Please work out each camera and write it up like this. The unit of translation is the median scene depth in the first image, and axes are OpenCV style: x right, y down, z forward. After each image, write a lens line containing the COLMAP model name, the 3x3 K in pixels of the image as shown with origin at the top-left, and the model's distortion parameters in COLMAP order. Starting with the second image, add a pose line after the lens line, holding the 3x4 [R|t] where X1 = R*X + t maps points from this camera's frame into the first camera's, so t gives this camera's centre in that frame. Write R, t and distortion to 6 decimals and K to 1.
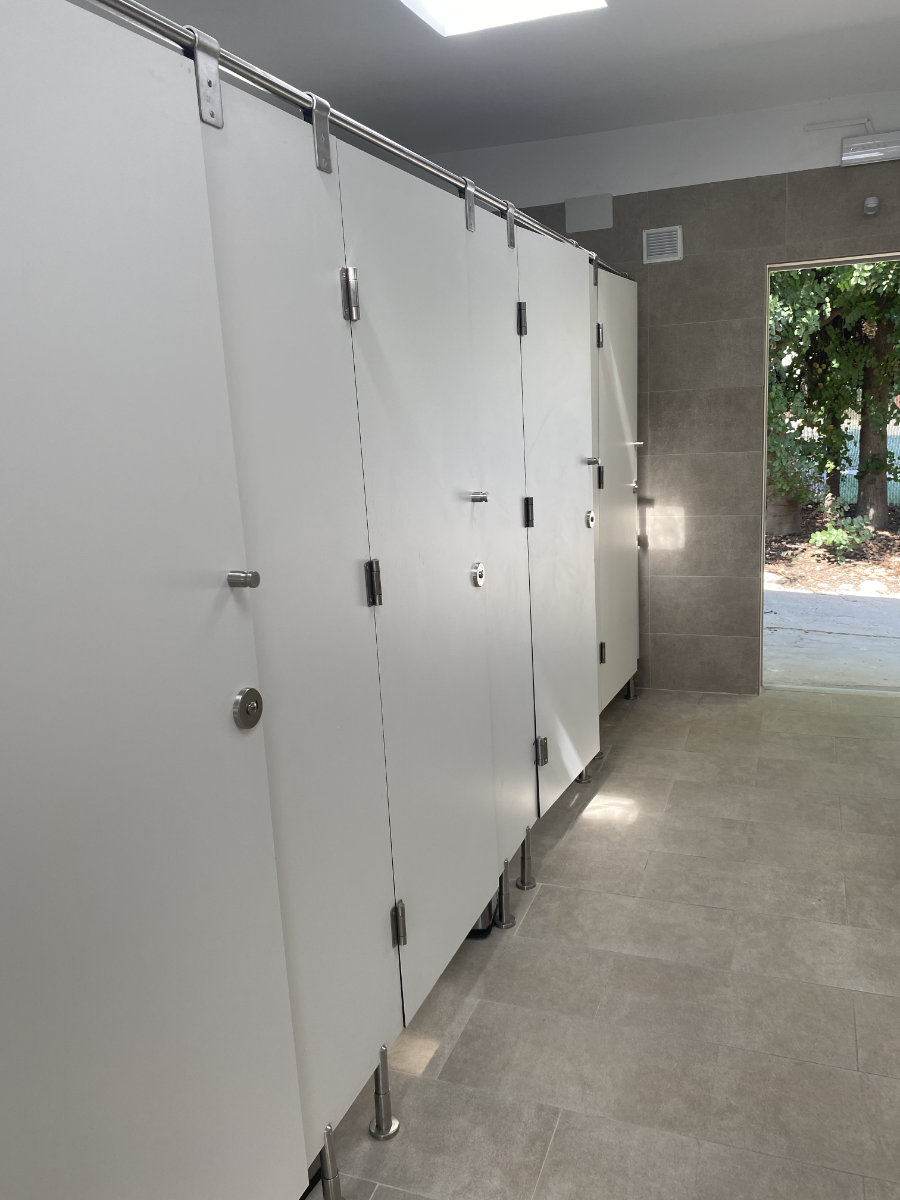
lens RADIAL K [[919.0, 0, 442.6], [0, 919.0, 591.2], [0, 0, 1]] dist [0.086673, -0.139324]
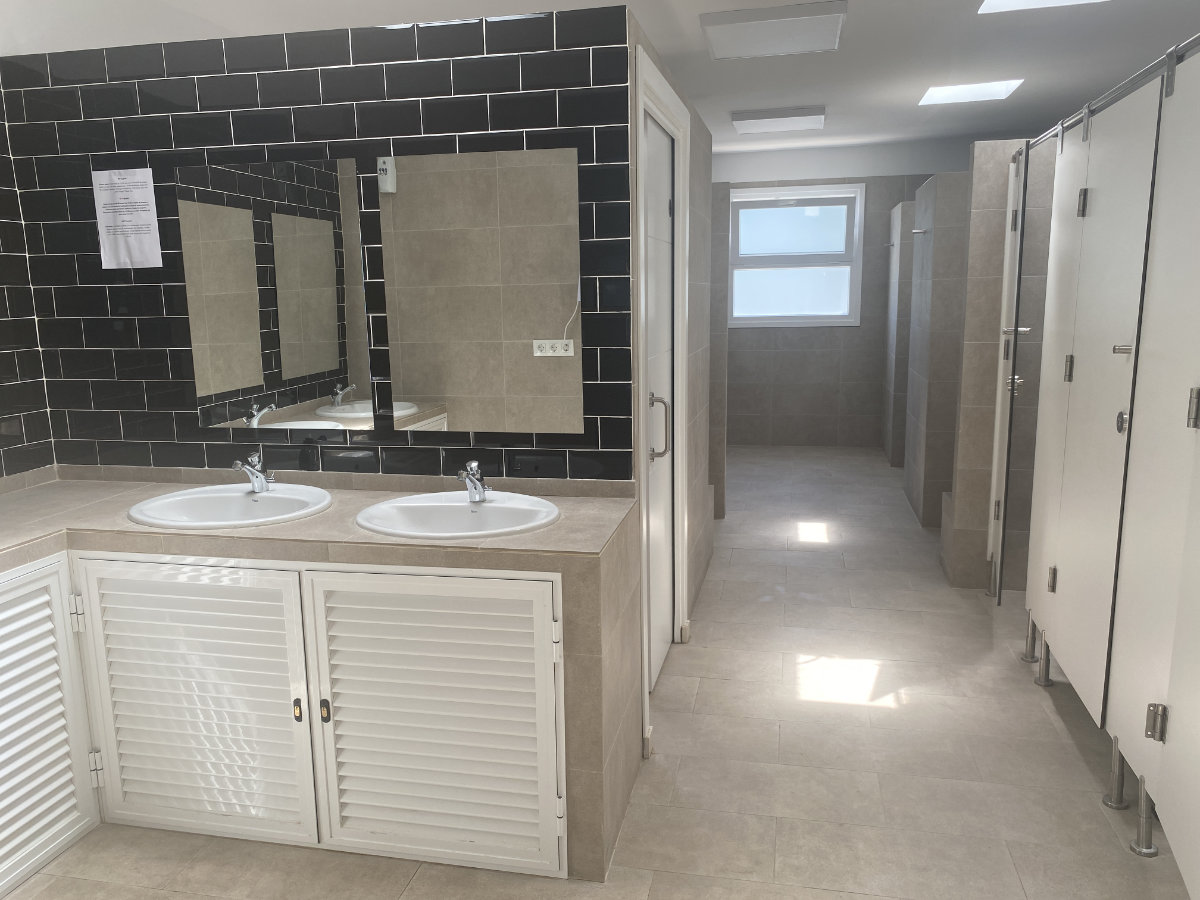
lens RADIAL K [[926.0, 0, 600.0], [0, 926.0, 450.0], [0, 0, 1]] dist [0.067830, -0.073885]
pose [[-0.983878, 0.095571, -0.151162, 0.719973], [0.030177, 0.921833, 0.386410, -0.382793], [0.176275, 0.375619, -0.909856, 1.694214]]
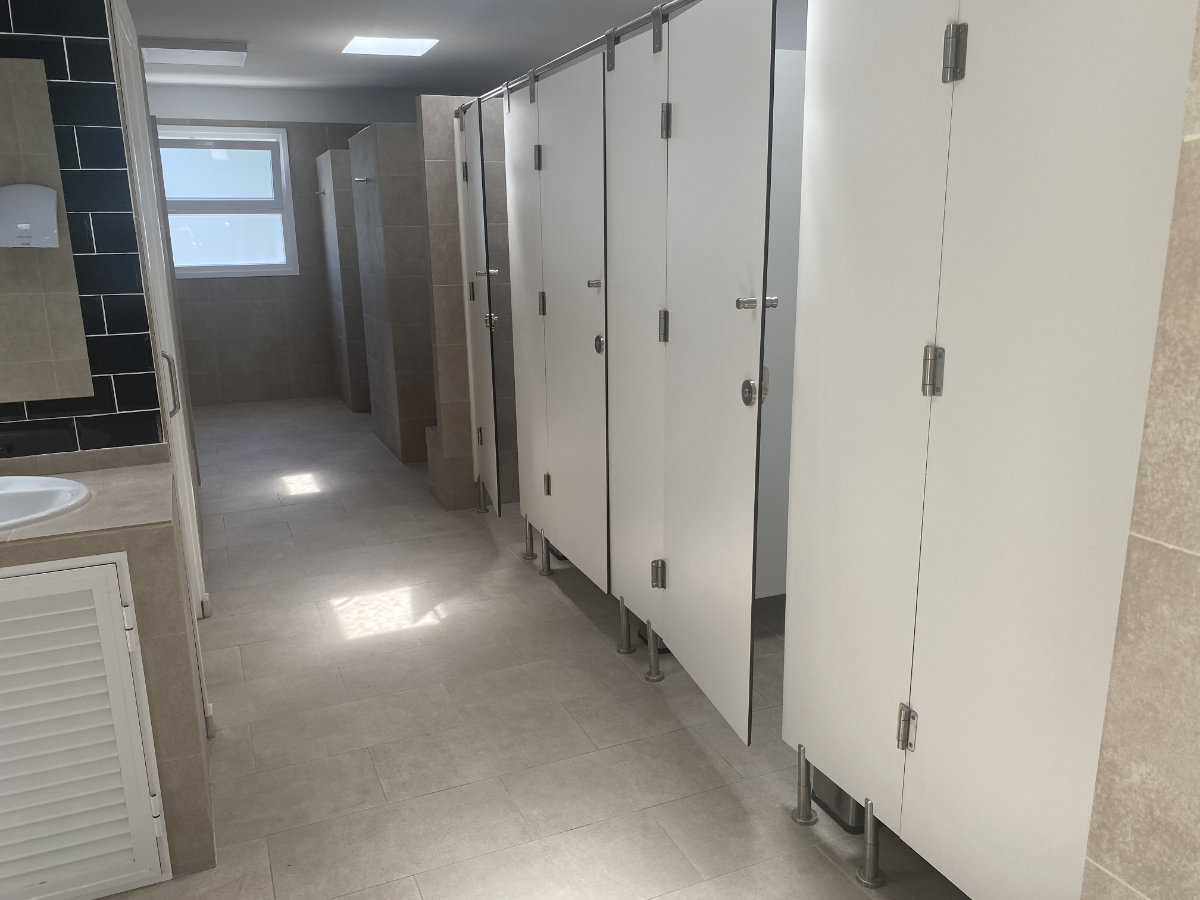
lens RADIAL K [[919.0, 0, 594.7], [0, 919.0, 457.3], [0, 0, 1]] dist [0.086673, -0.139324]
pose [[-0.708043, 0.228783, -0.668081, 0.851216], [-0.101056, 0.903500, 0.416503, -0.370640], [0.698901, 0.362416, -0.616597, 1.656572]]
